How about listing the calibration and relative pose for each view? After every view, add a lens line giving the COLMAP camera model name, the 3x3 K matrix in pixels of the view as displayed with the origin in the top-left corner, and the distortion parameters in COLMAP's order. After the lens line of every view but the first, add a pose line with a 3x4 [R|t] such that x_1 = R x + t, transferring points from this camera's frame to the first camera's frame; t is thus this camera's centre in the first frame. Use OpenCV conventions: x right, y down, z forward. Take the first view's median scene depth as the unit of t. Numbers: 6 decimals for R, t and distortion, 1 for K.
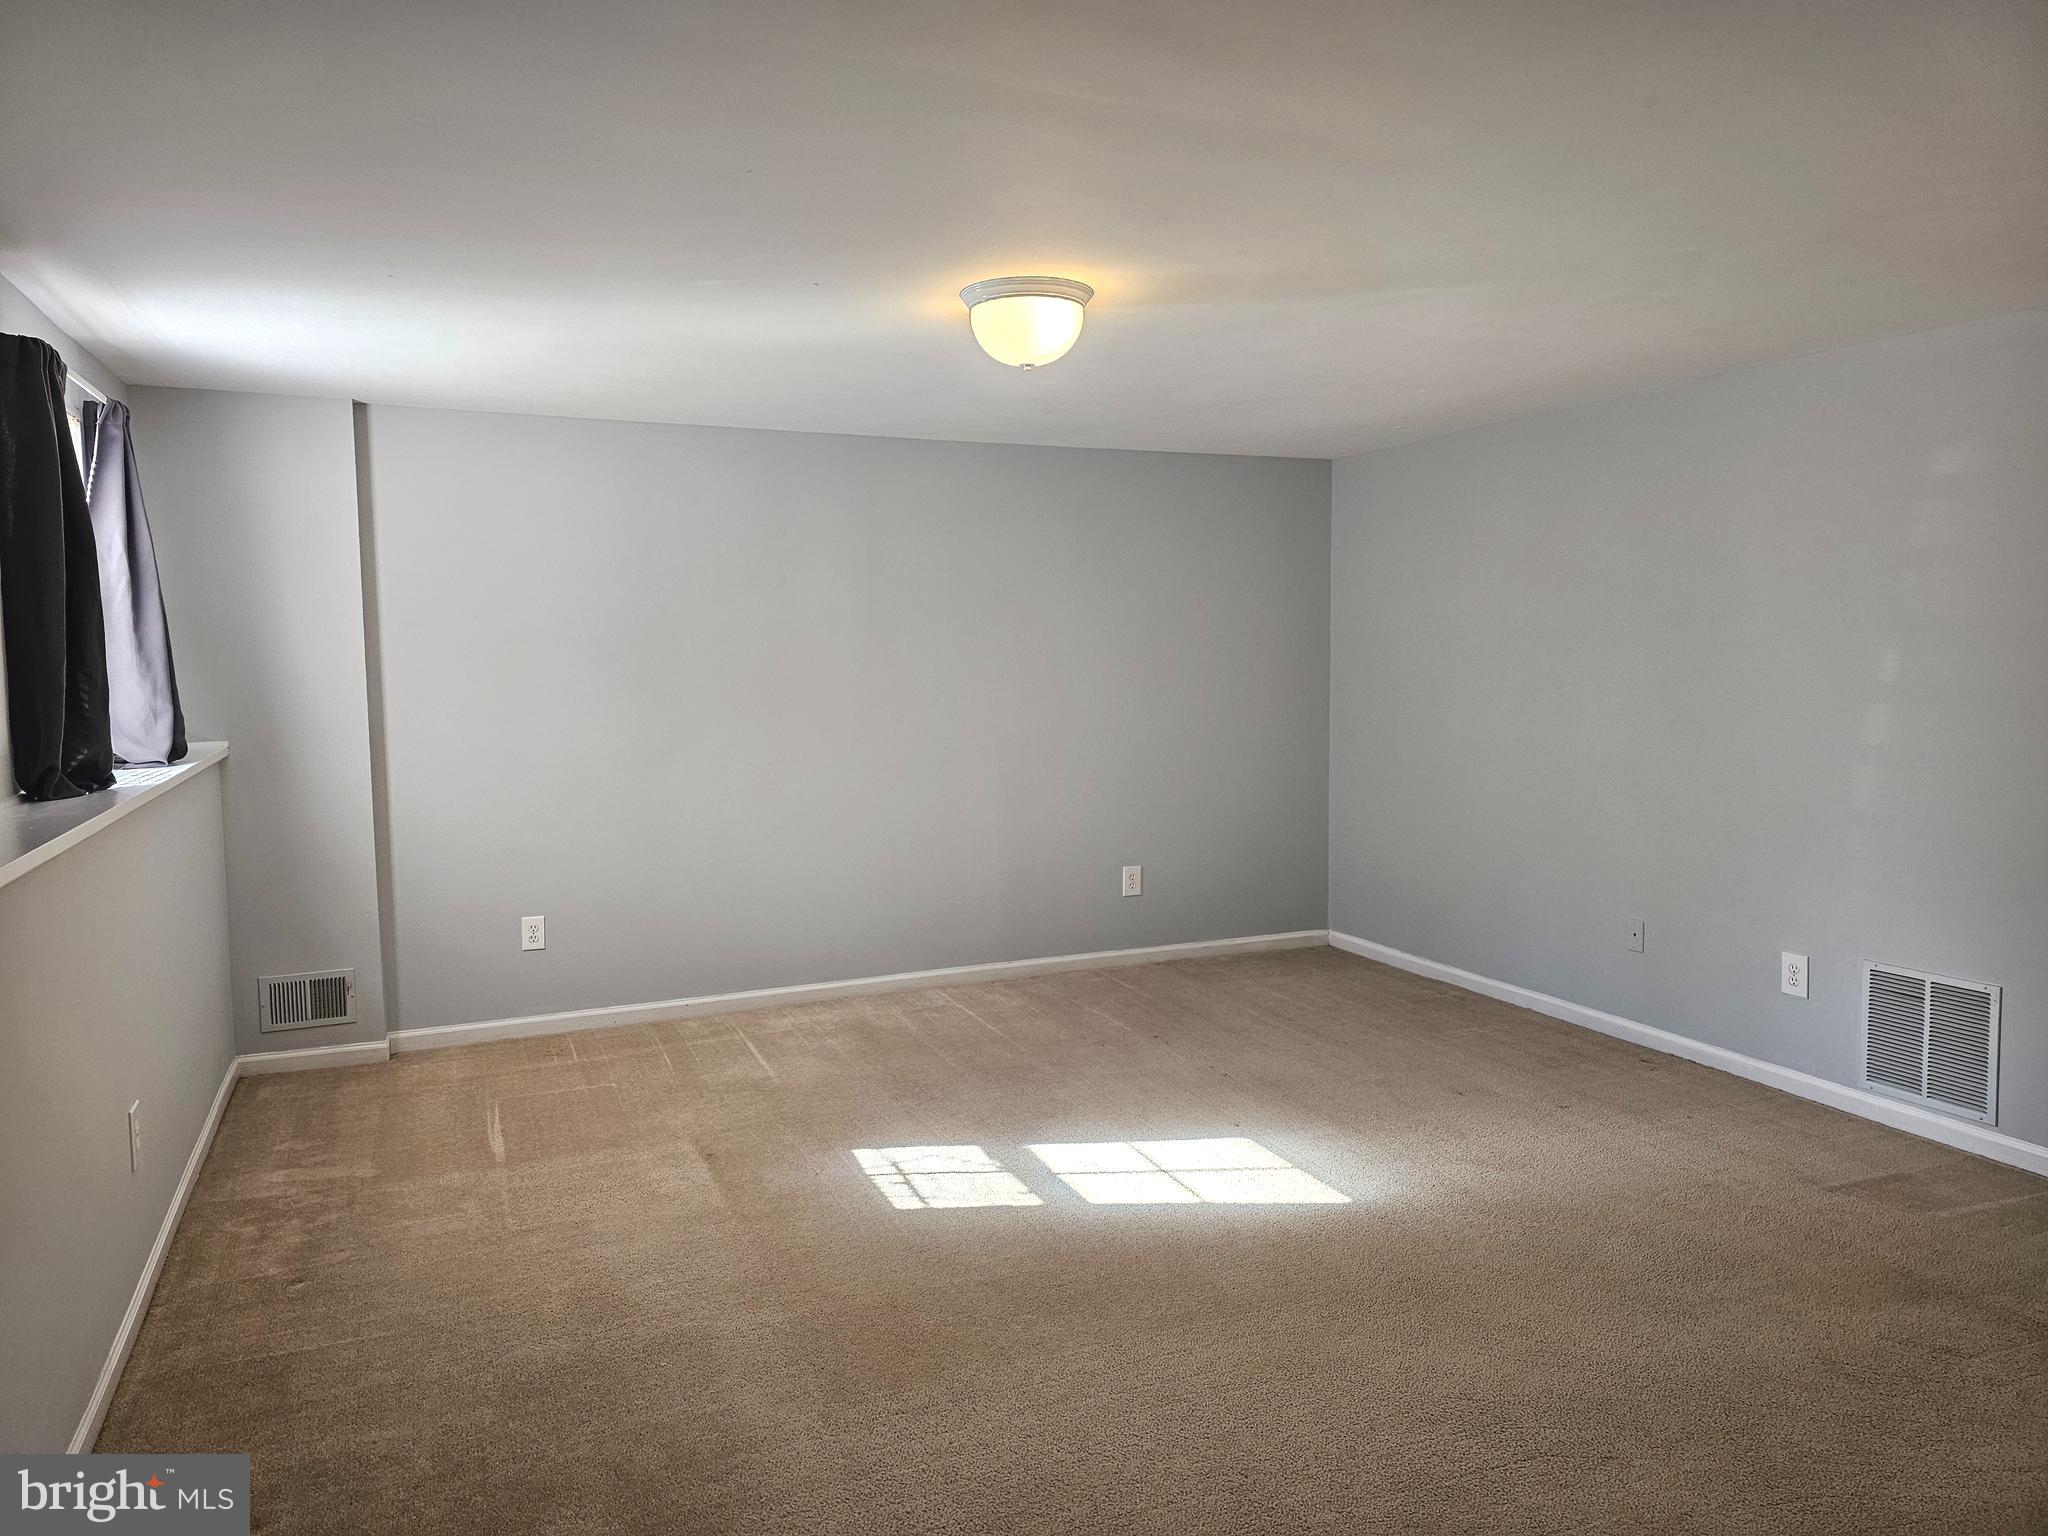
lens RADIAL K [[1364.6, 0, 1005.4], [0, 1364.6, 779.1], [0, 0, 1]] dist [0.062458, -0.042661]
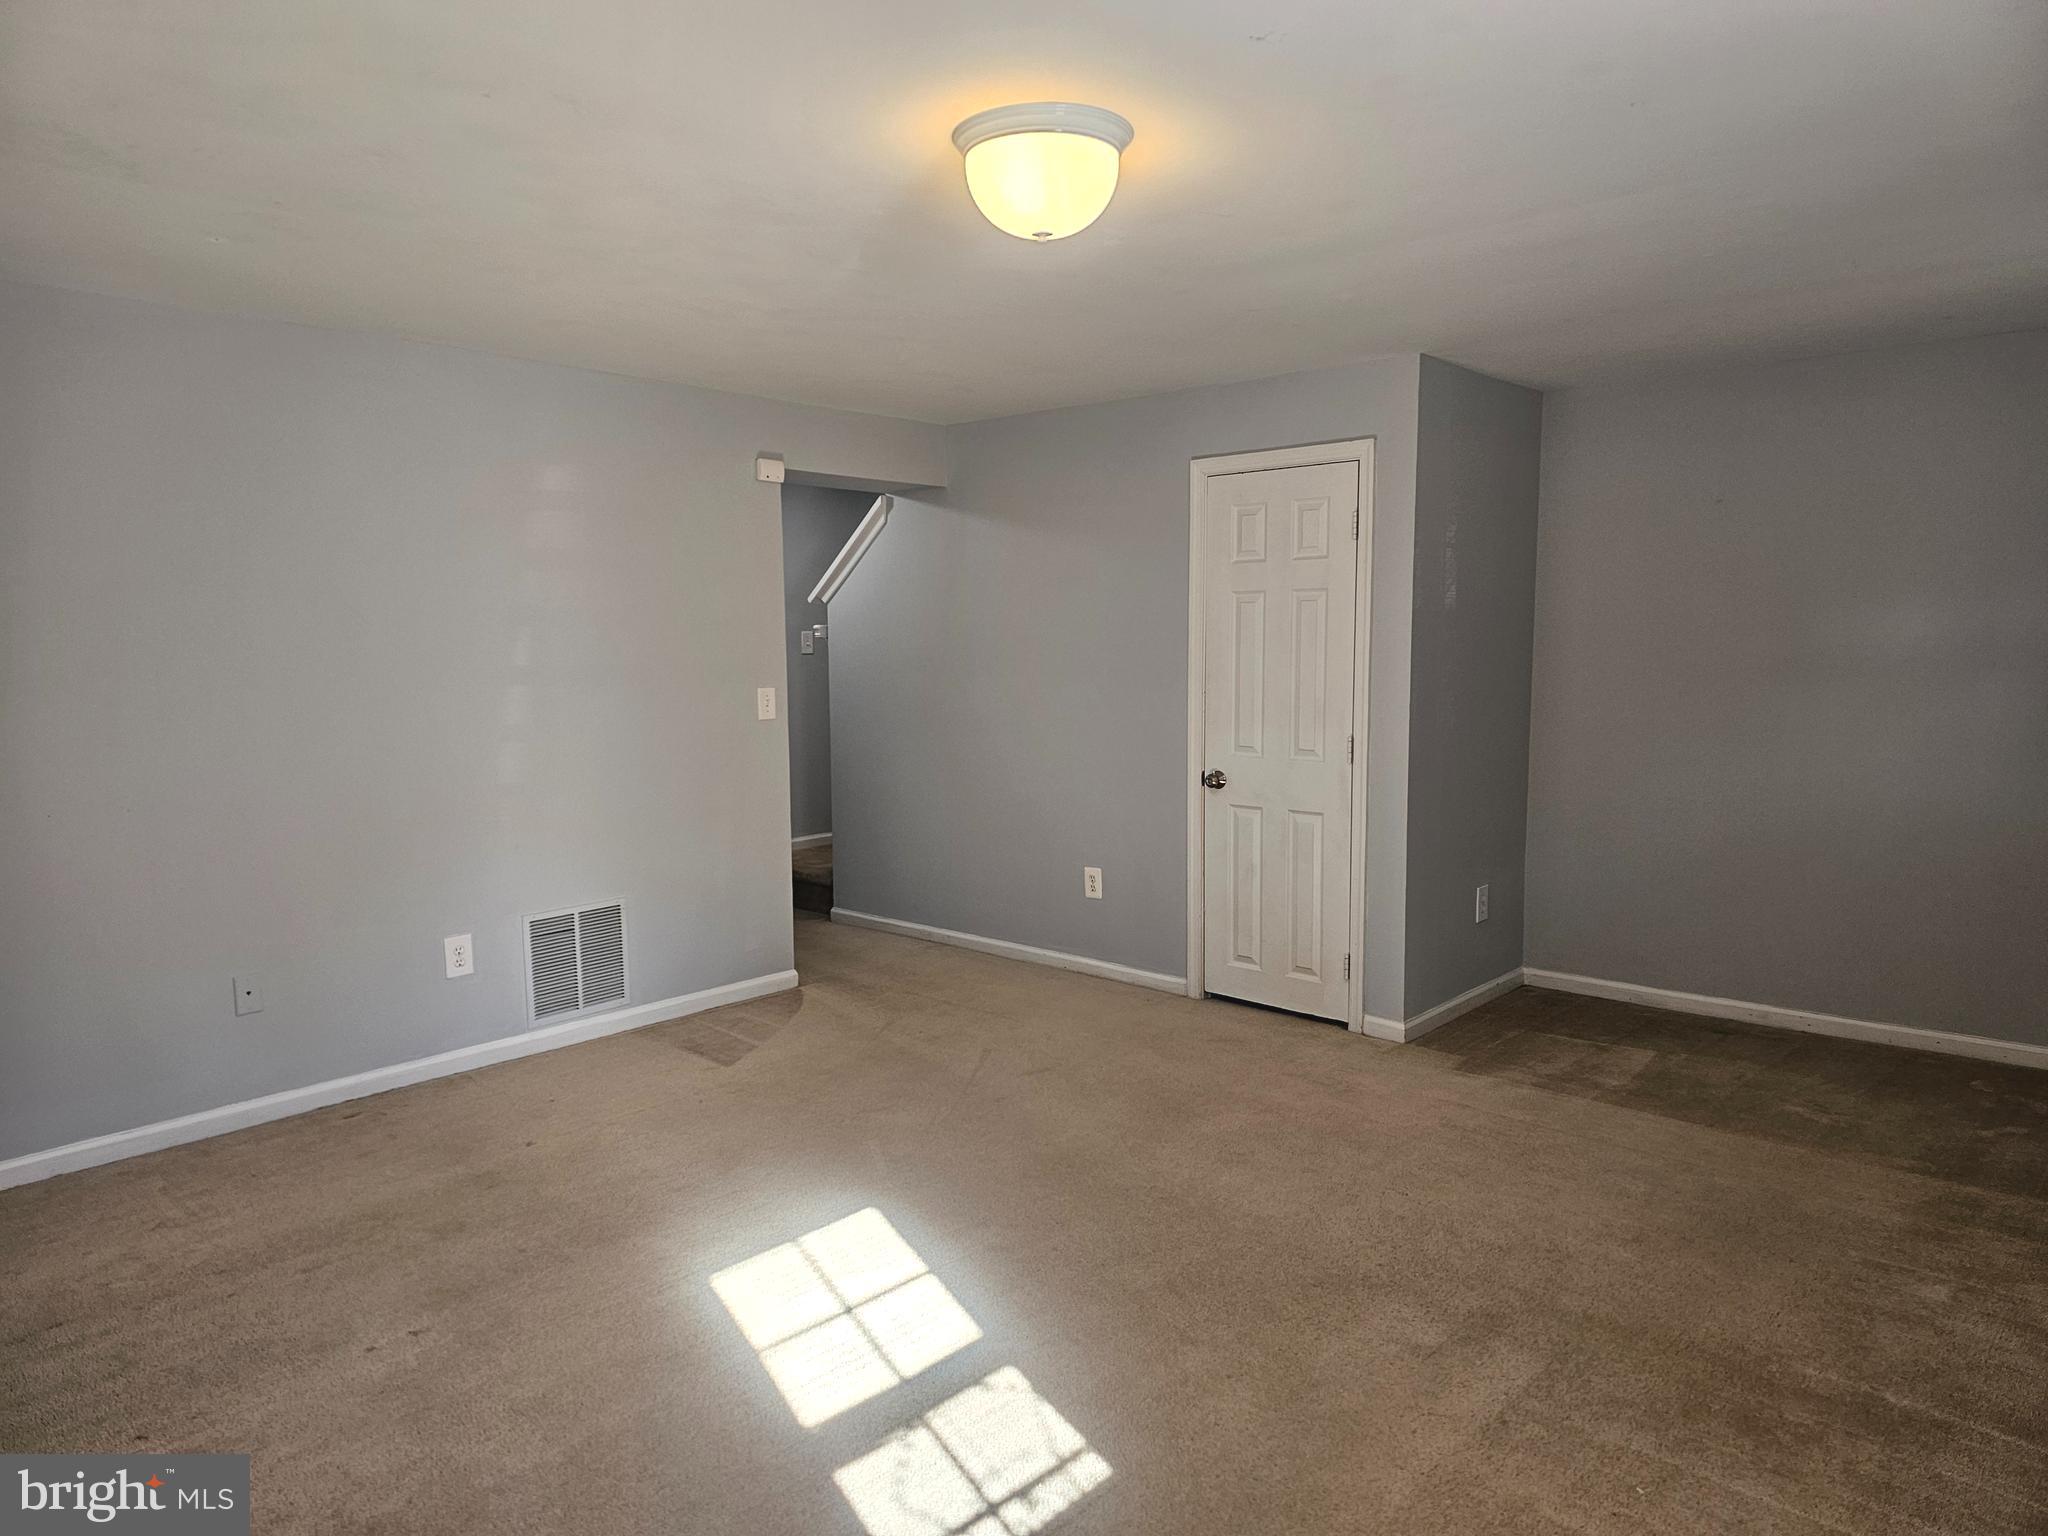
lens RADIAL K [[1364.6, 0, 1025.9], [0, 1364.6, 771.1], [0, 0, 1]] dist [0.062458, -0.042661]
pose [[-0.429040, -0.085149, 0.899263, -0.539038], [0.092761, 0.986130, 0.137631, -0.099343], [-0.898510, 0.142466, -0.415191, 1.080168]]
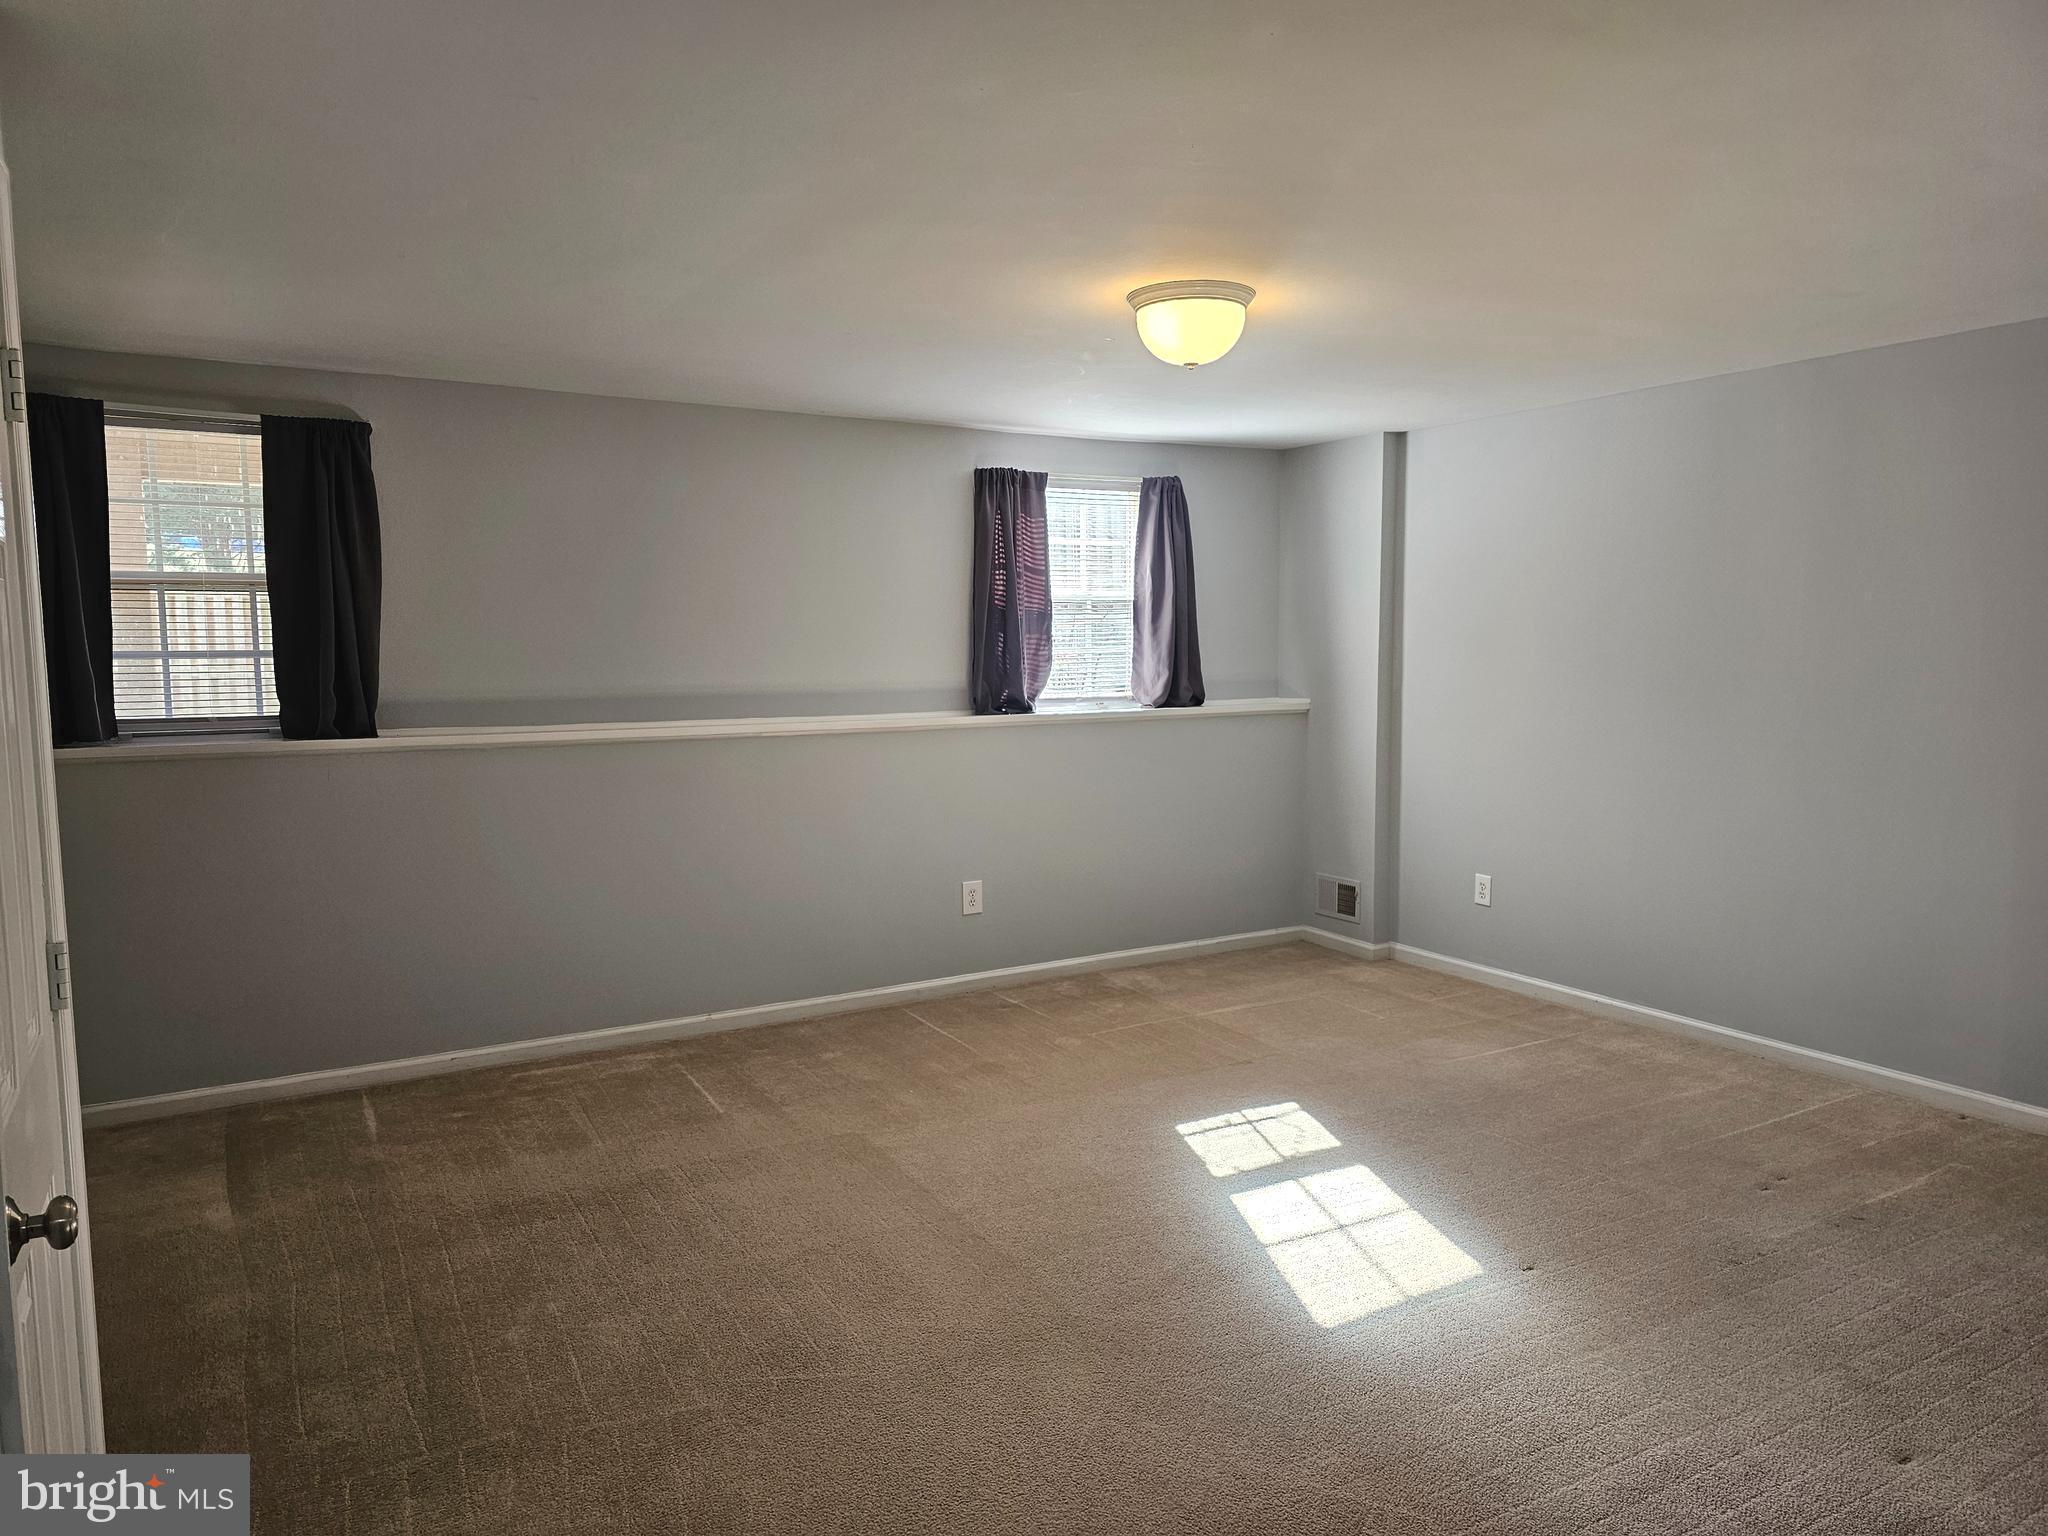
lens RADIAL K [[1364.6, 0, 1014.8], [0, 1364.6, 758.0], [0, 0, 1]] dist [0.062458, -0.042661]
pose [[0.126051, 0.100105, -0.986960, 0.862774], [-0.090650, 0.991895, 0.089028, -0.072120], [0.987873, 0.078246, 0.134104, 0.586457]]
